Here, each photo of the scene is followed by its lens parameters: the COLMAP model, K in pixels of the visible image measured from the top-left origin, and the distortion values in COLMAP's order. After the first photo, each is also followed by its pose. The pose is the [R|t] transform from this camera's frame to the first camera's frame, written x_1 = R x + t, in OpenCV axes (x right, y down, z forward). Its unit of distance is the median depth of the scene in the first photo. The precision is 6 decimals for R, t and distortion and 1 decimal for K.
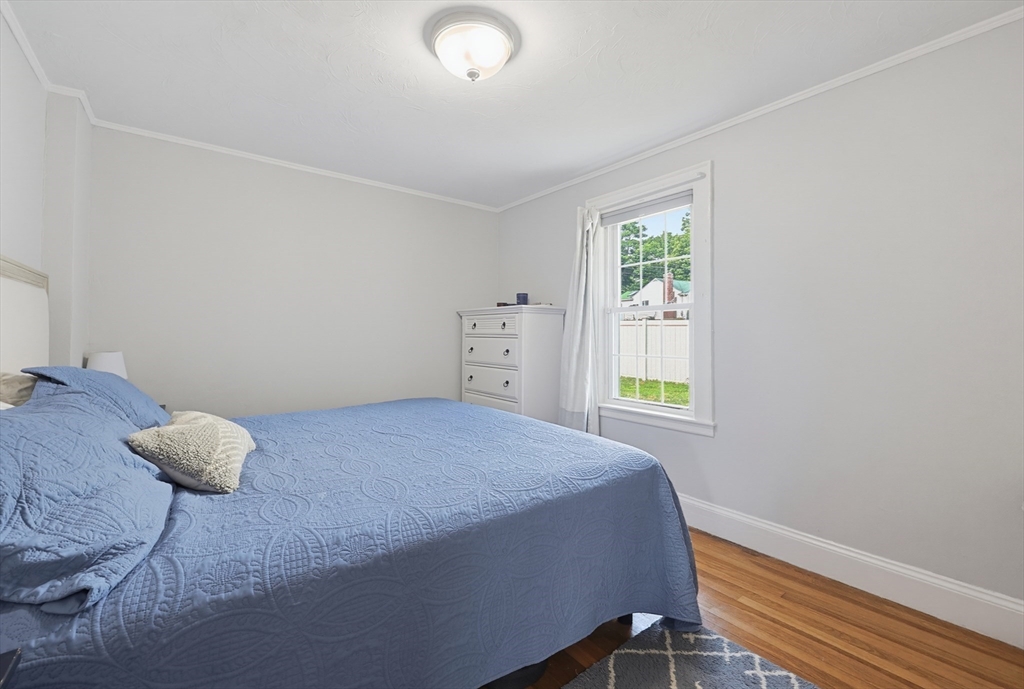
lens RADIAL K [[441.6, 0, 516.6], [0, 441.6, 341.6], [0, 0, 1]] dist [-0.000875, 0.000185]
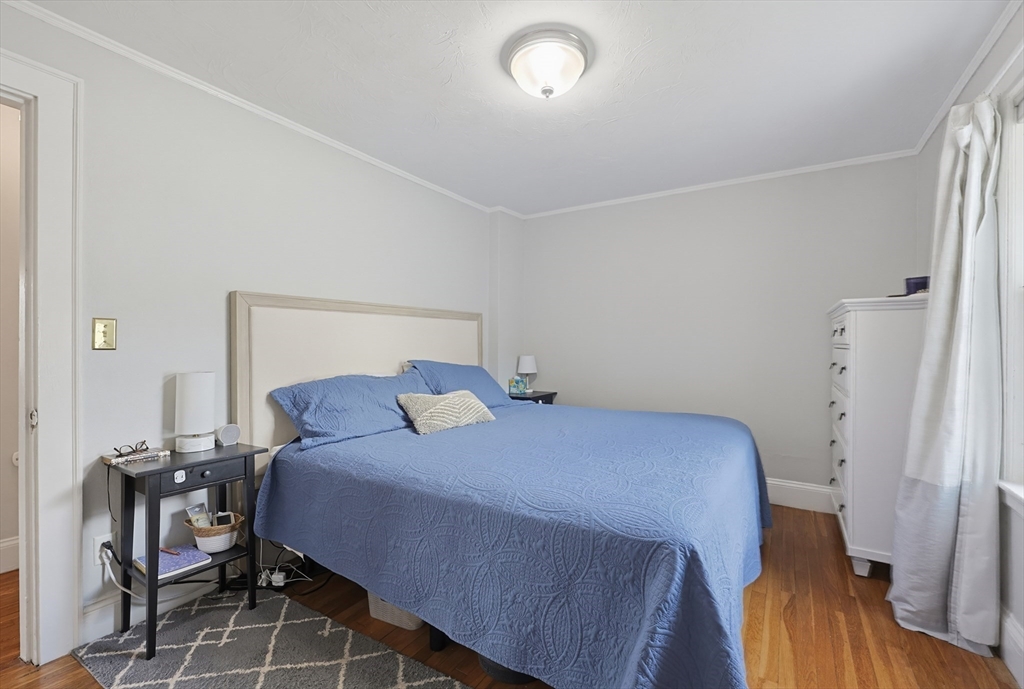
lens RADIAL K [[441.6, 0, 514.0], [0, 441.6, 346.2], [0, 0, 1]] dist [-0.000875, 0.000185]
pose [[0.328635, 0.001376, -0.944456, 0.607528], [-0.005818, 0.999983, -0.000568, -0.009883], [0.944439, 0.005682, 0.328638, 0.404372]]
